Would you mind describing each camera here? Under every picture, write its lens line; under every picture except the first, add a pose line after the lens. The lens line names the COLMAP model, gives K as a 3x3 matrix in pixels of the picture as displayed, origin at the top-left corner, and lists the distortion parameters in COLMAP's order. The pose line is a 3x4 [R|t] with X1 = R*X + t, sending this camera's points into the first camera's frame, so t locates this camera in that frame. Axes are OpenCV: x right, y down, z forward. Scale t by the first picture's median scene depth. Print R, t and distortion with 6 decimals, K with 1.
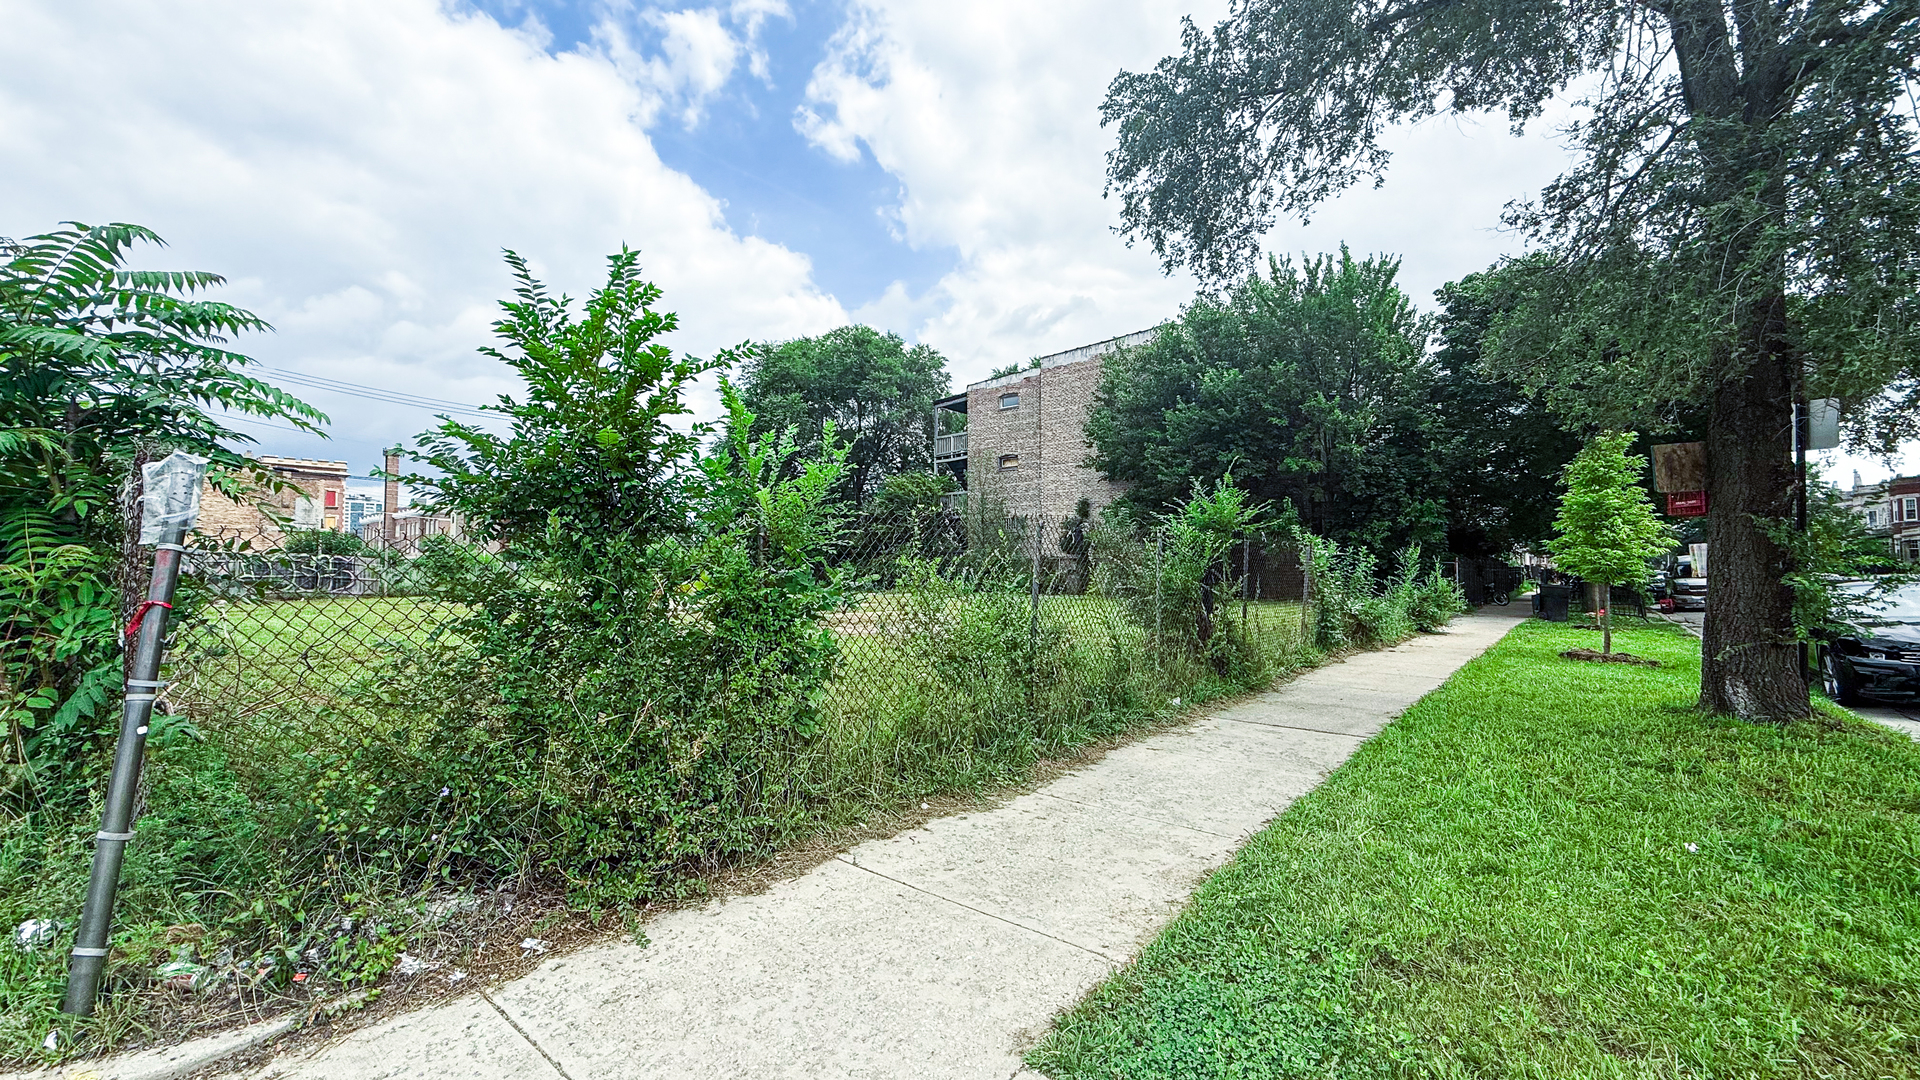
lens RADIAL K [[734.7, 0, 956.7], [0, 734.7, 560.4], [0, 0, 1]] dist [-0.000109, -0.000019]
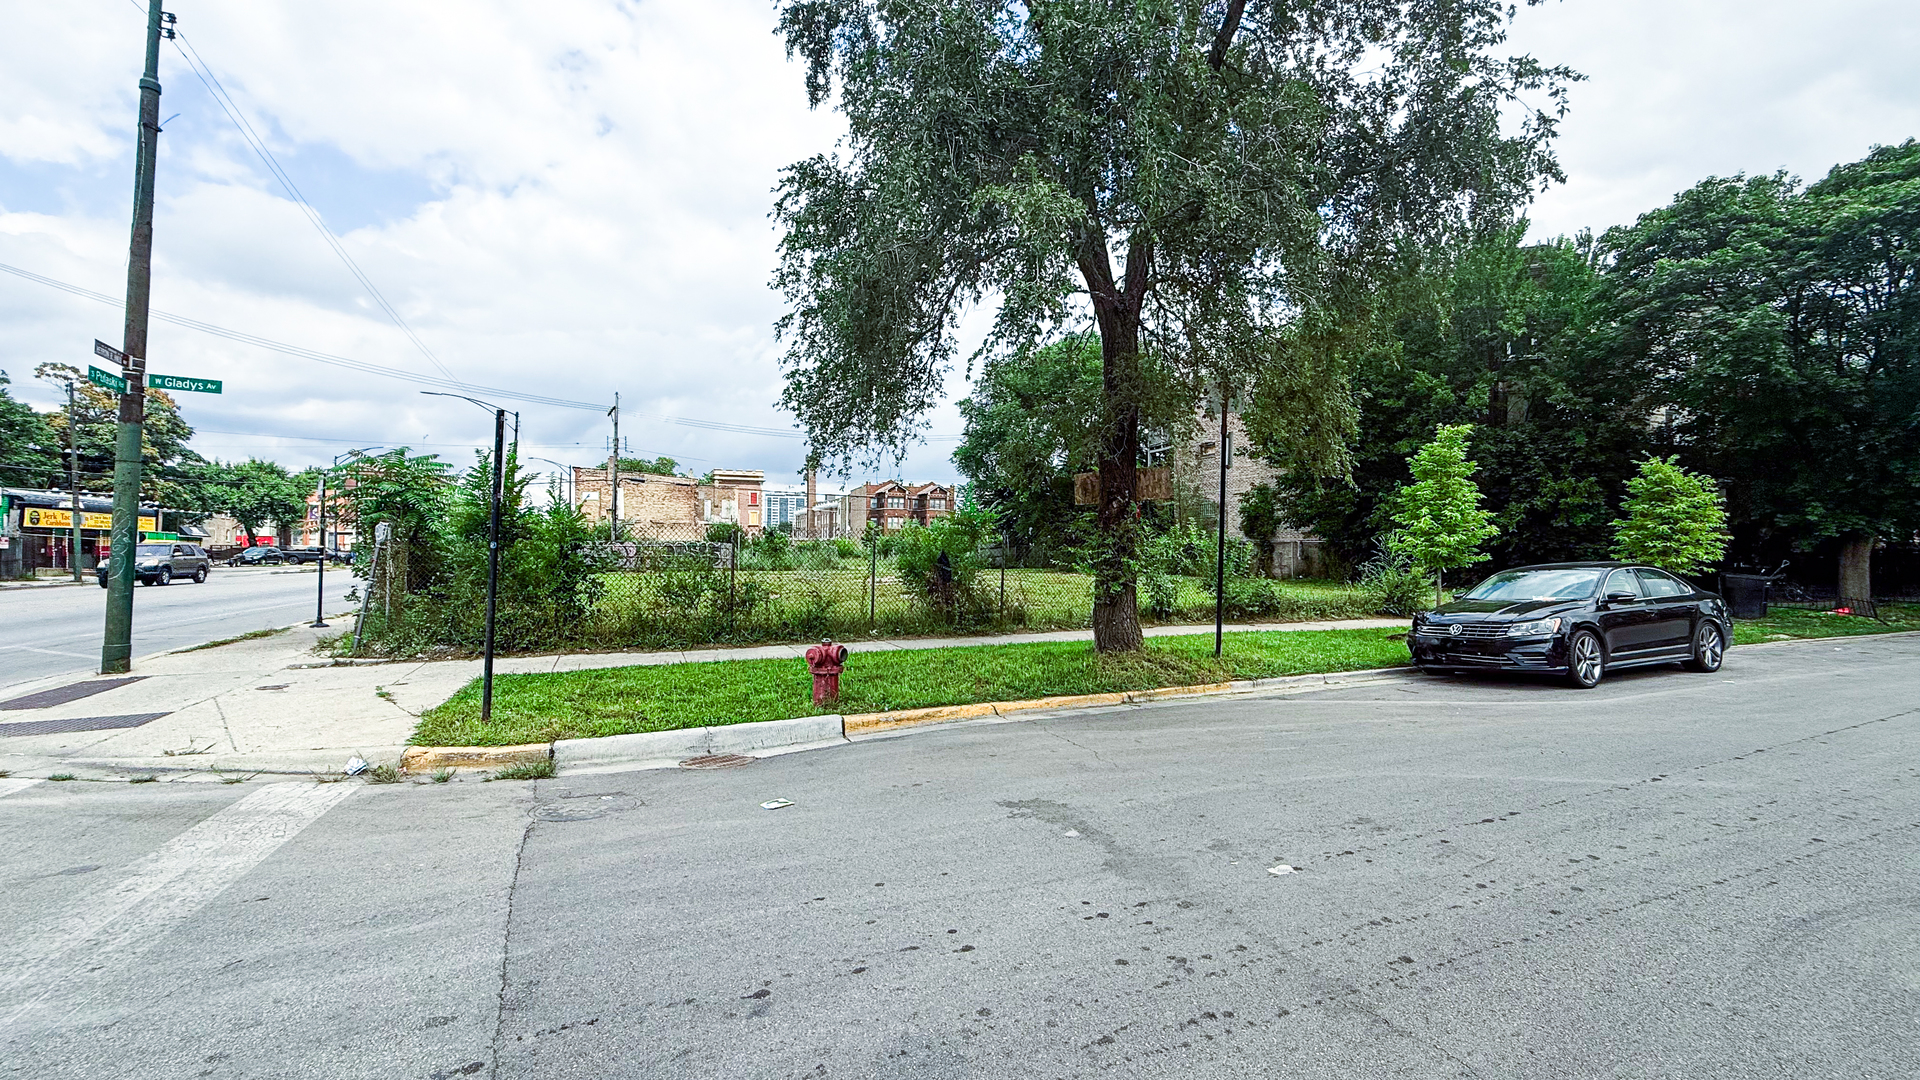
lens RADIAL K [[764.7, 0, 960.0], [0, 764.7, 540.0], [0, 0, 1]] dist [-0.001383, -0.000112]
pose [[0.888543, -0.003292, -0.458782, 0.277109], [0.001680, 0.999991, -0.003923, -0.002823], [0.458791, 0.002715, 0.888540, -0.120020]]
